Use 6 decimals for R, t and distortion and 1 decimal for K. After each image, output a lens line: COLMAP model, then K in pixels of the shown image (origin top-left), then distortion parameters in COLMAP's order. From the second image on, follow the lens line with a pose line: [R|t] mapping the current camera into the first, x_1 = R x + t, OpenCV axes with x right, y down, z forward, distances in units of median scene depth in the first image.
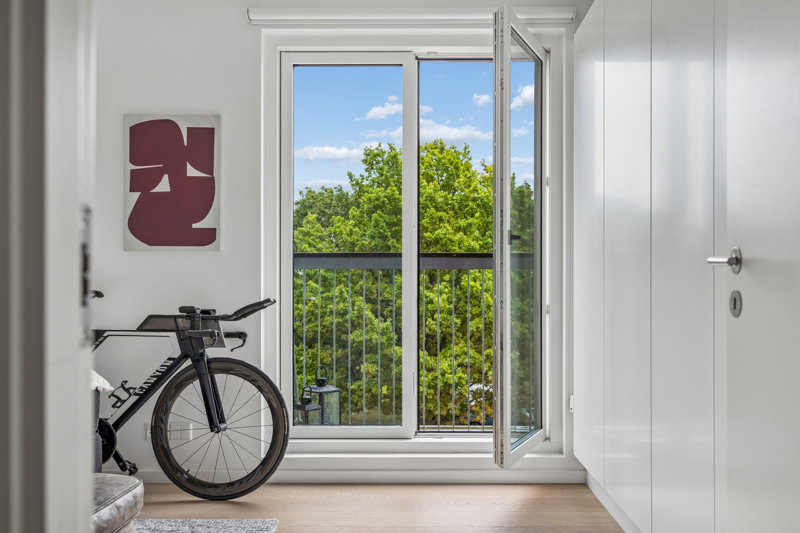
lens RADIAL K [[708.0, 0, 420.3], [0, 708.0, 285.1], [0, 0, 1]] dist [-0.002921, -0.001390]
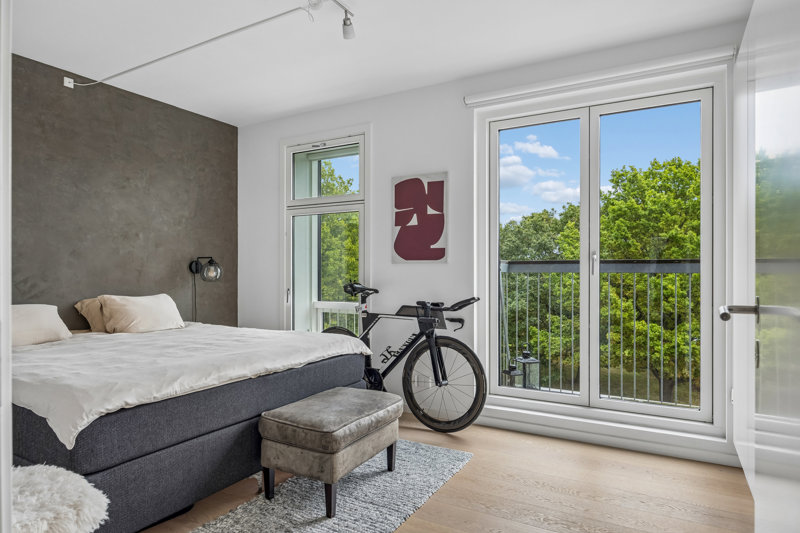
lens RADIAL K [[482.9, 0, 400.5], [0, 482.9, 272.7], [0, 0, 1]] dist [0.000804, -0.000496]
pose [[0.871971, 0.001616, -0.489556, 0.127484], [0.000229, 0.999993, 0.003708, -0.032354], [0.489558, -0.003346, 0.871964, 0.067651]]
